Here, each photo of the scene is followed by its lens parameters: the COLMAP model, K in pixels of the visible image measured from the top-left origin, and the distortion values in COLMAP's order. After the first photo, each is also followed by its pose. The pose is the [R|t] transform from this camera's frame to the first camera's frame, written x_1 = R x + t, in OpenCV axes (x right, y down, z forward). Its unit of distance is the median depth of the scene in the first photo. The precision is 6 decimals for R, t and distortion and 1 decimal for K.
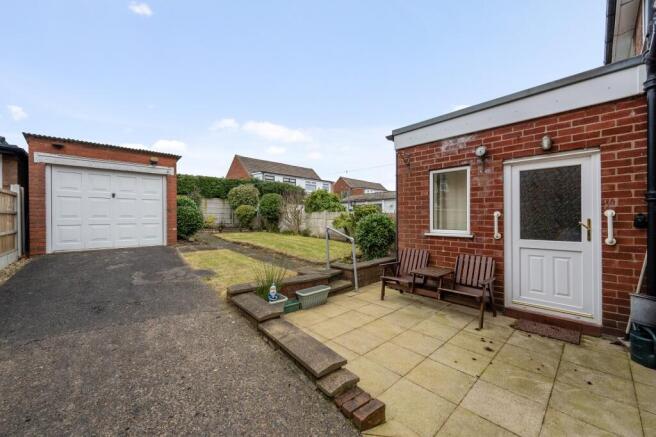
lens RADIAL K [[254.1, 0, 328.1], [0, 254.1, 218.6], [0, 0, 1]] dist [-0.010034, -0.000628]
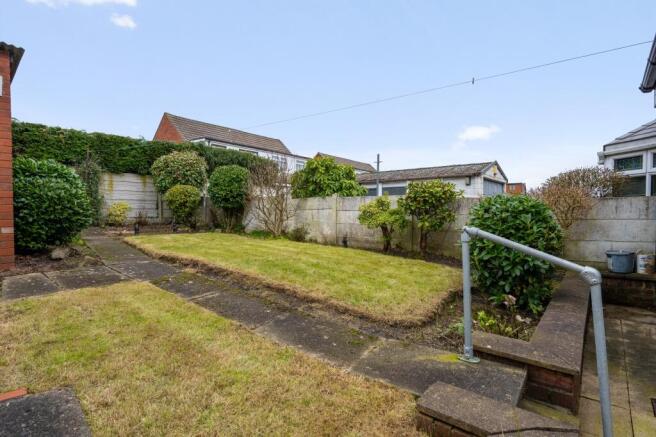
lens RADIAL K [[334.1, 0, 325.1], [0, 334.1, 217.5], [0, 0, 1]] dist [0.004712, 0.000380]
pose [[0.995396, 0.002539, 0.095813, -0.255150], [-0.004337, 0.999818, 0.018559, 0.013687], [-0.095749, -0.018889, 0.995226, 0.698209]]
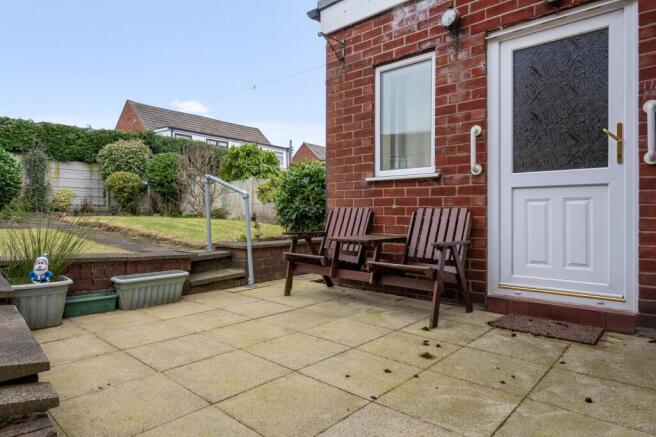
lens RADIAL K [[394.2, 0, 327.1], [0, 394.2, 217.6], [0, 0, 1]] dist [-0.010182, -0.001471]
pose [[0.996046, 0.002584, 0.088807, 0.211645], [-0.003613, 0.999928, 0.011422, 0.133169], [-0.088771, -0.011698, 0.995983, 0.129938]]
